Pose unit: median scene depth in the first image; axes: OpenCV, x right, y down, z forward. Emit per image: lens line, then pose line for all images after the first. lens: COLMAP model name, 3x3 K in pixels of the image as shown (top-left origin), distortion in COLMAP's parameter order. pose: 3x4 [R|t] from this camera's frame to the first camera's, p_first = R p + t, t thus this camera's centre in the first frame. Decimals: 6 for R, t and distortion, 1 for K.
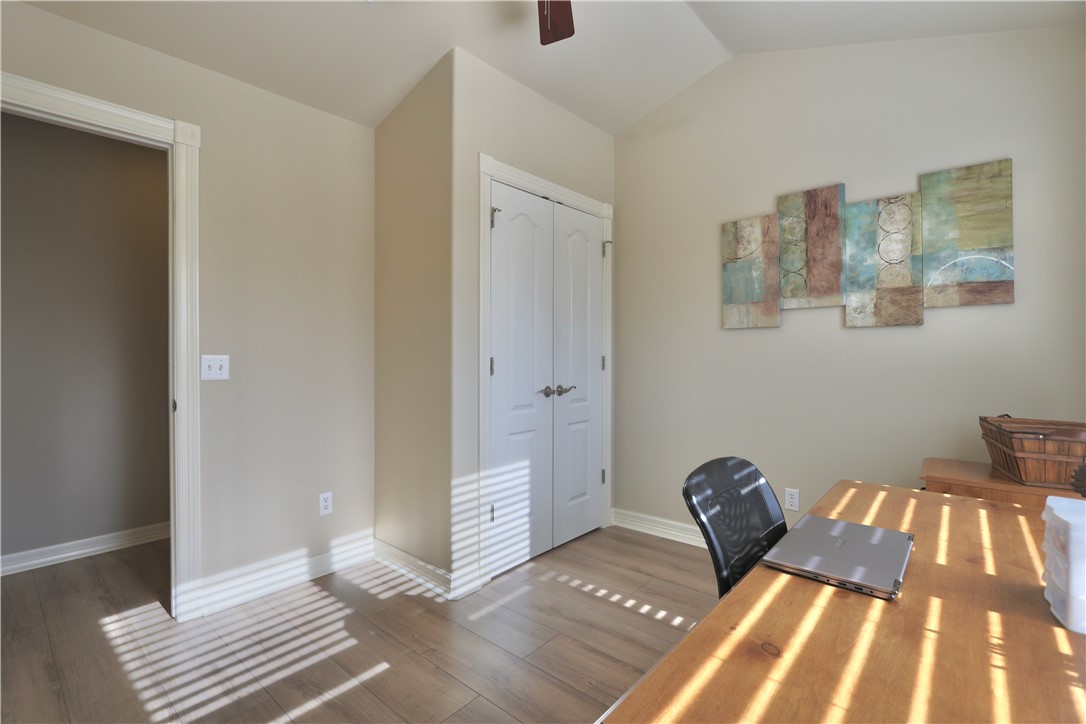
lens RADIAL K [[496.5, 0, 537.4], [0, 496.5, 358.7], [0, 0, 1]] dist [-0.005505, -0.001021]
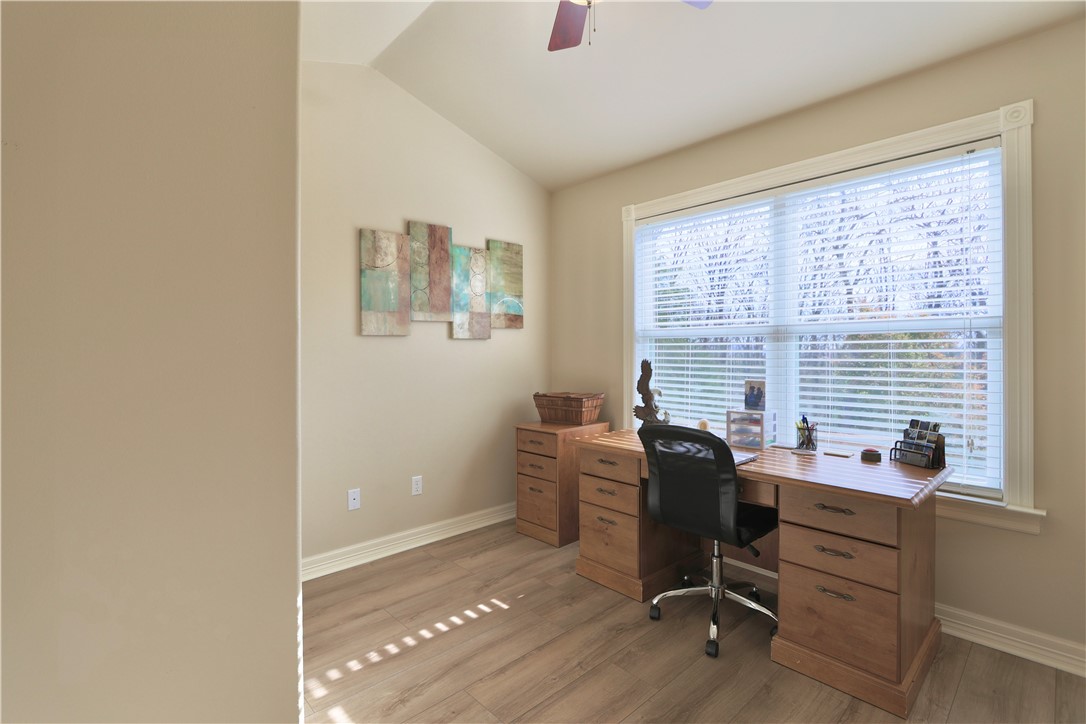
lens RADIAL K [[496.5, 0, 533.2], [0, 496.5, 355.8], [0, 0, 1]] dist [-0.005505, -0.001021]
pose [[0.116505, -0.009221, 0.993147, -0.654787], [0.020459, 0.999767, 0.006882, -0.023016], [-0.992979, 0.019517, 0.116667, 0.641409]]
